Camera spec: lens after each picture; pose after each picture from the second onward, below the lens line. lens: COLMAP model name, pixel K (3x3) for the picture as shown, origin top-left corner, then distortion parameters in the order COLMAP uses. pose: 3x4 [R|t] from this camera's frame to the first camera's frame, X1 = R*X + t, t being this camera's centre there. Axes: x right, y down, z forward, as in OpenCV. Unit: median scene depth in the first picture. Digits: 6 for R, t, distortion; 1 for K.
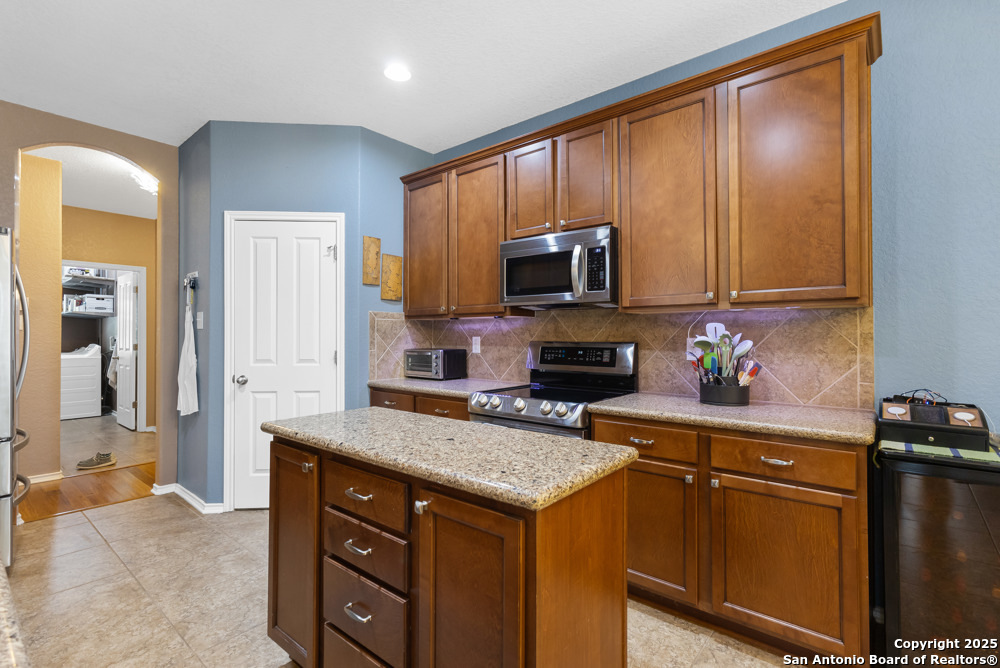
lens RADIAL K [[468.4, 0, 521.6], [0, 468.4, 332.8], [0, 0, 1]] dist [-0.004320, -0.000095]
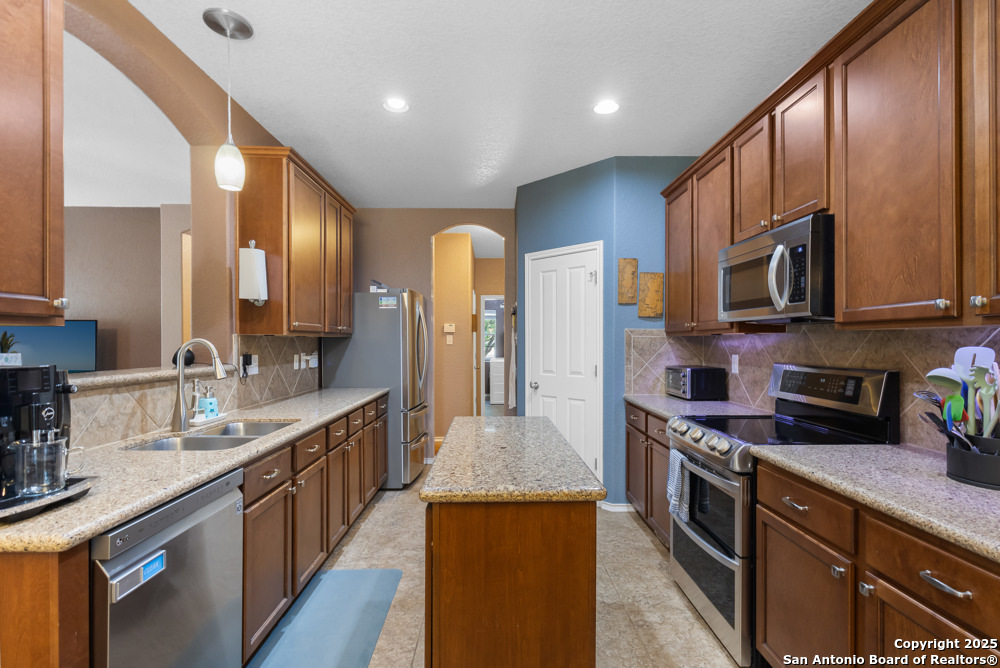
lens RADIAL K [[486.2, 0, 501.2], [0, 486.2, 347.0], [0, 0, 1]] dist [0.000740, 0.000217]
pose [[0.632331, 0.008705, -0.774650, 0.368805], [0.003741, 0.999891, 0.014290, -0.023263], [0.774689, -0.011934, 0.632229, 0.091138]]
